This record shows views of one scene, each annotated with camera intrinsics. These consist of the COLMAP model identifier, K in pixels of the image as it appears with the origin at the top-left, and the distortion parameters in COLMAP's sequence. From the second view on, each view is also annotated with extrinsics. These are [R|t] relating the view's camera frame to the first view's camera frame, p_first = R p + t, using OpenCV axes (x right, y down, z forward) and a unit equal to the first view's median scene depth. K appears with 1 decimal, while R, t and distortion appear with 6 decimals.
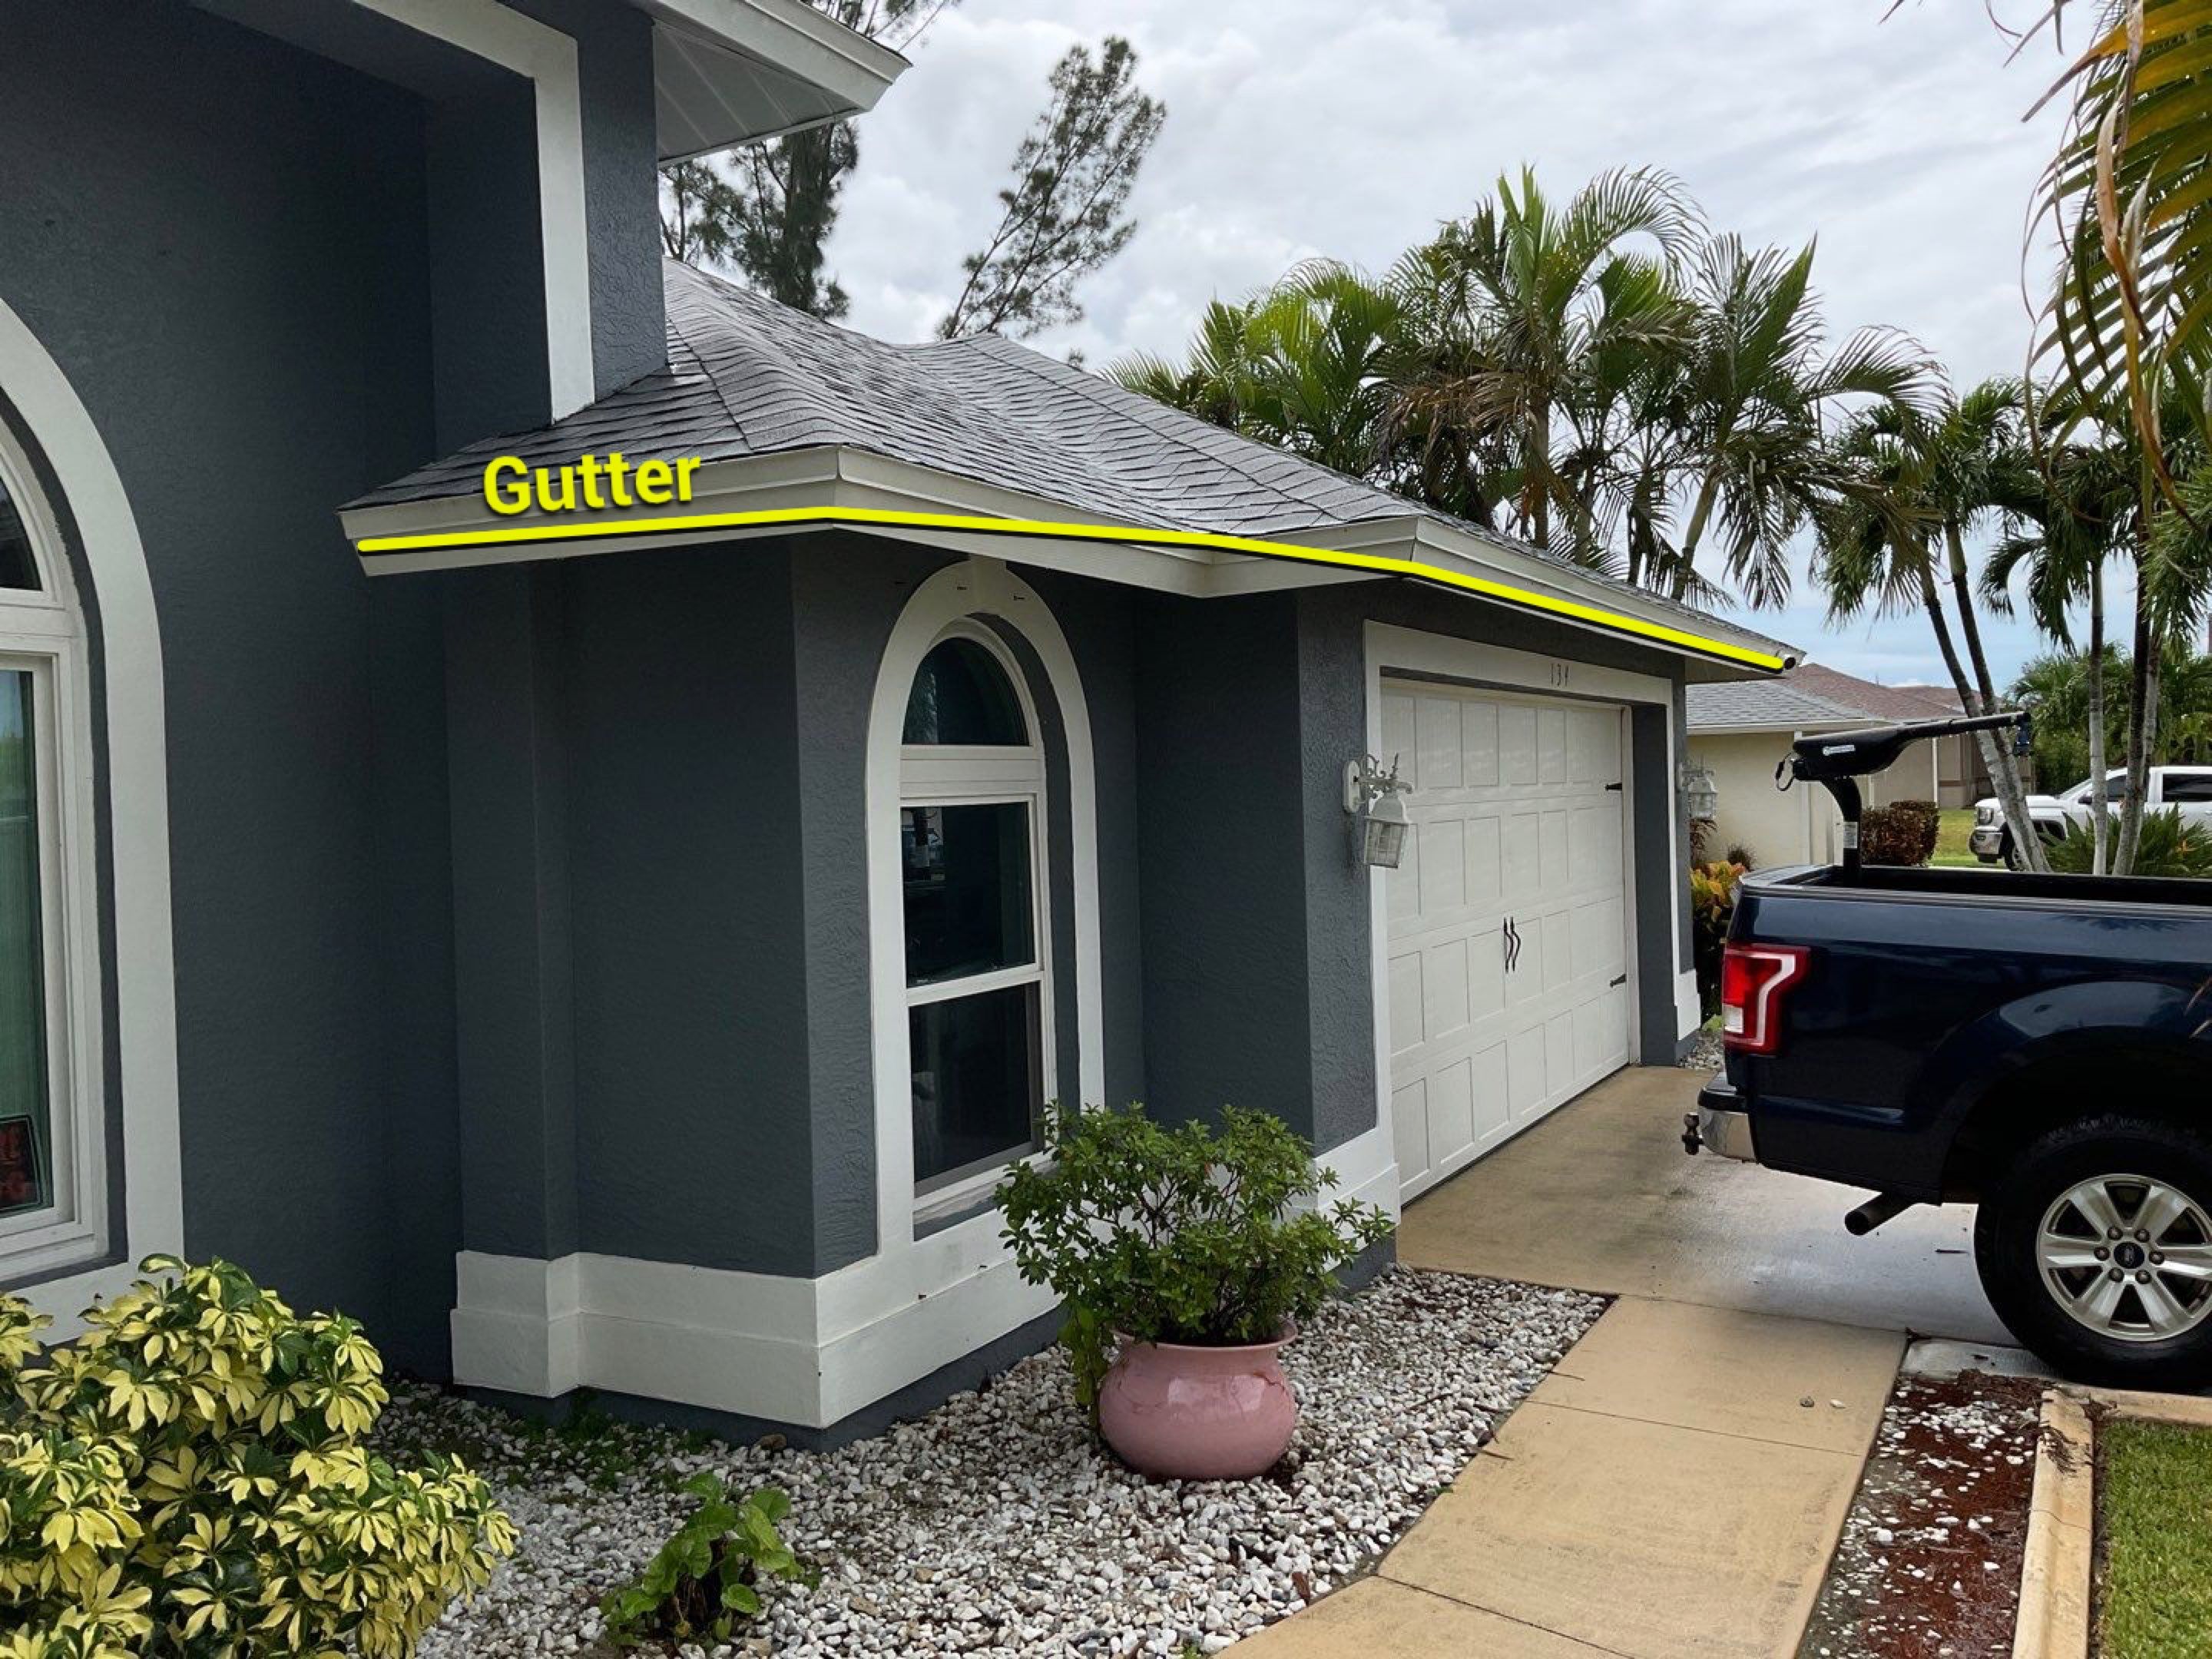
lens RADIAL K [[1810.8, 0, 1117.3], [0, 1810.8, 817.2], [0, 0, 1]] dist [0.089181, -0.151309]
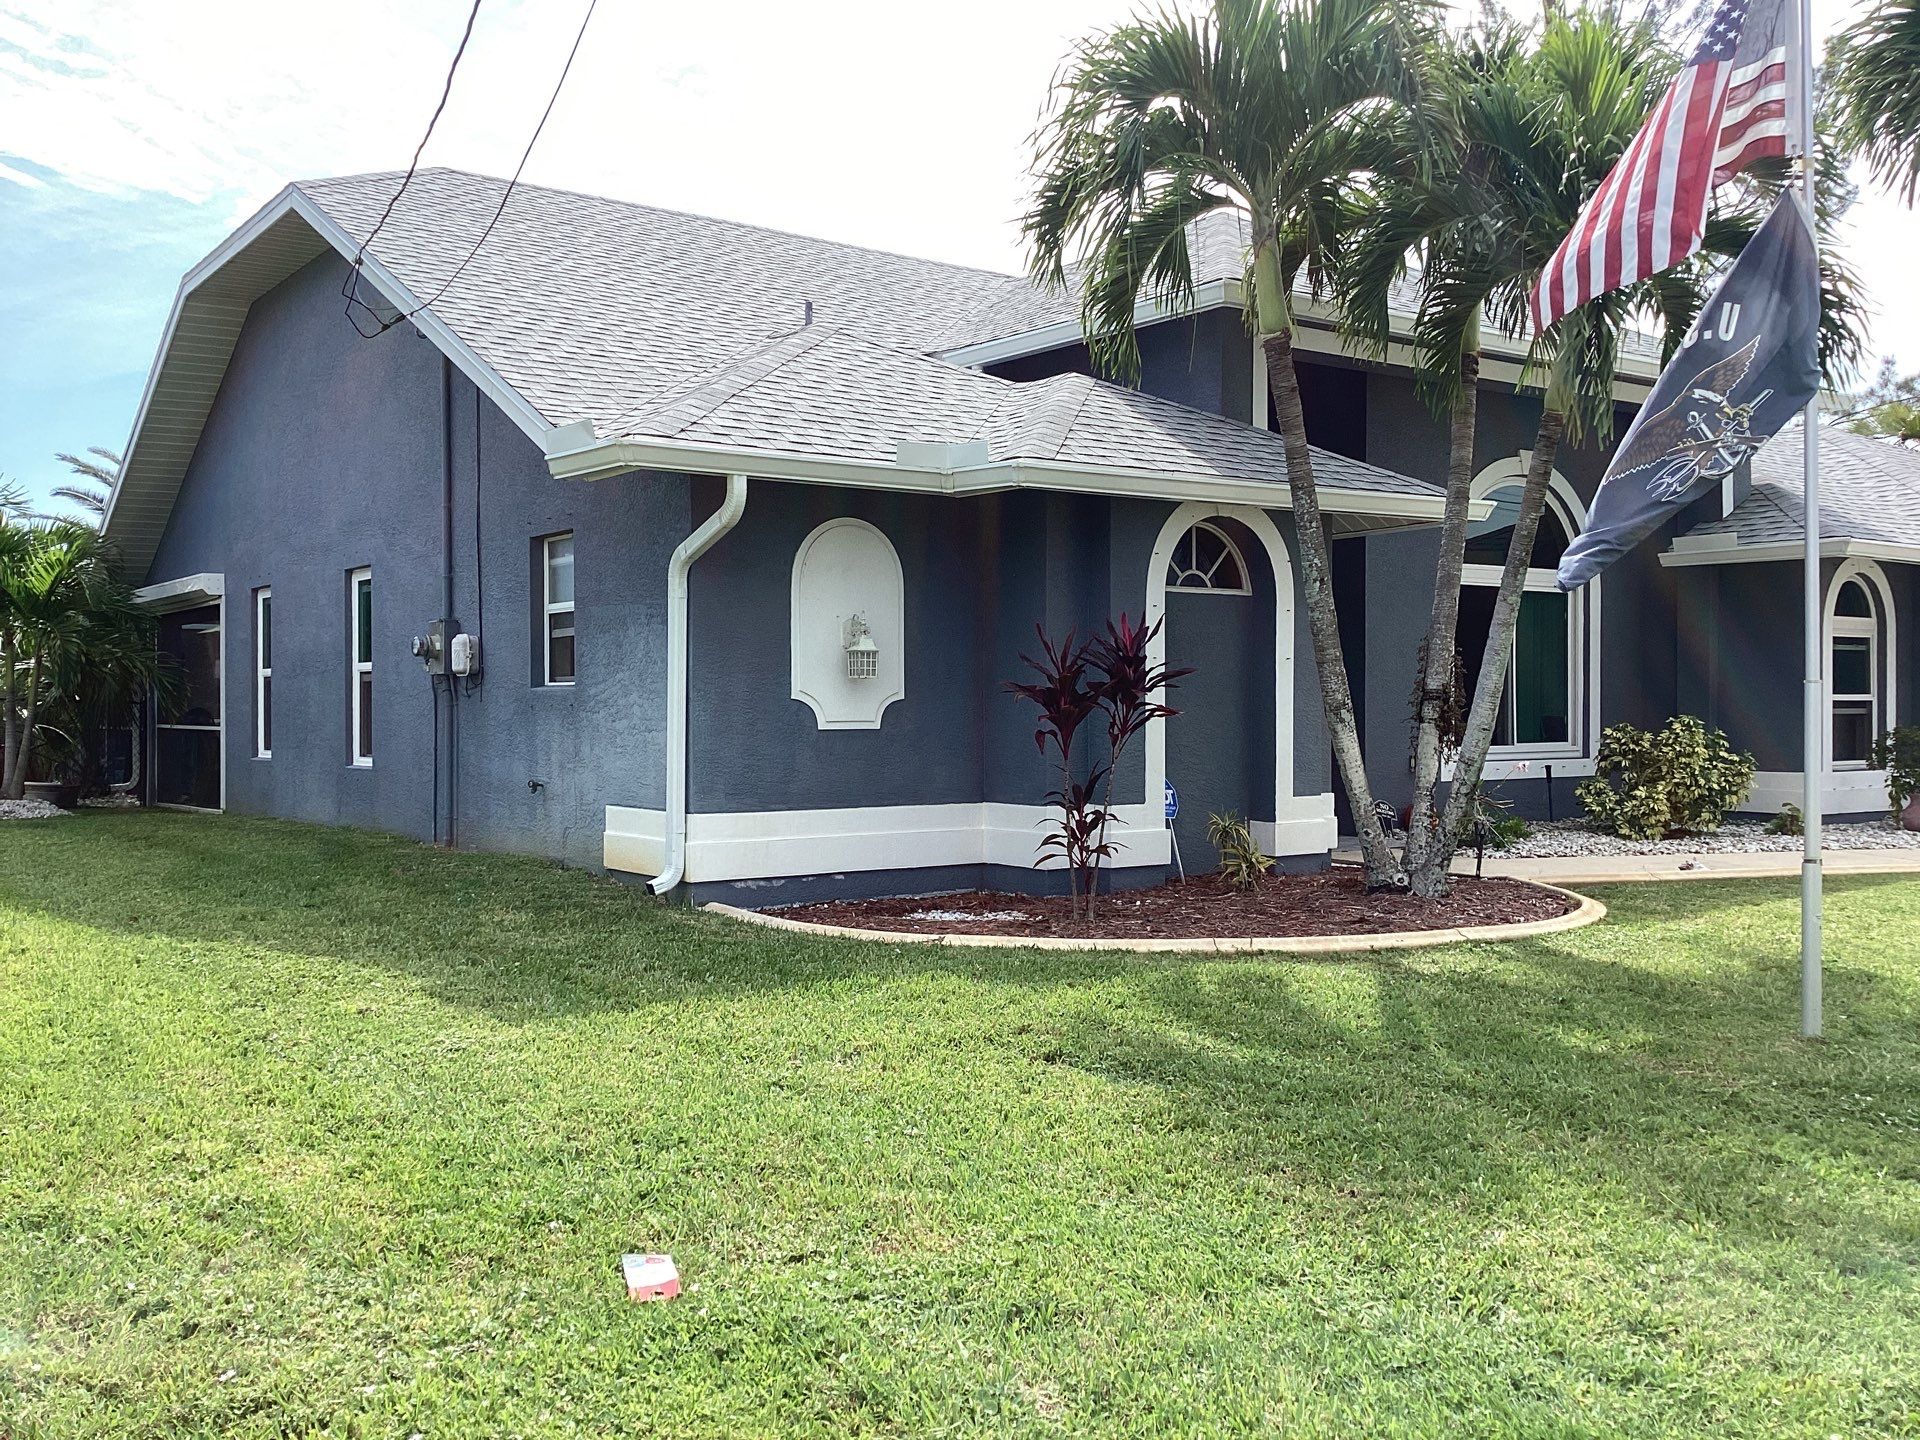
lens RADIAL K [[1777.9, 0, 953.9], [0, 1777.9, 738.0], [0, 0, 1]] dist [0.086030, -0.126240]
pose [[0.903117, 0.035984, -0.427885, -0.121504], [-0.031097, 0.999347, 0.018407, 0.130917], [0.428268, -0.003317, 0.903646, -2.050603]]
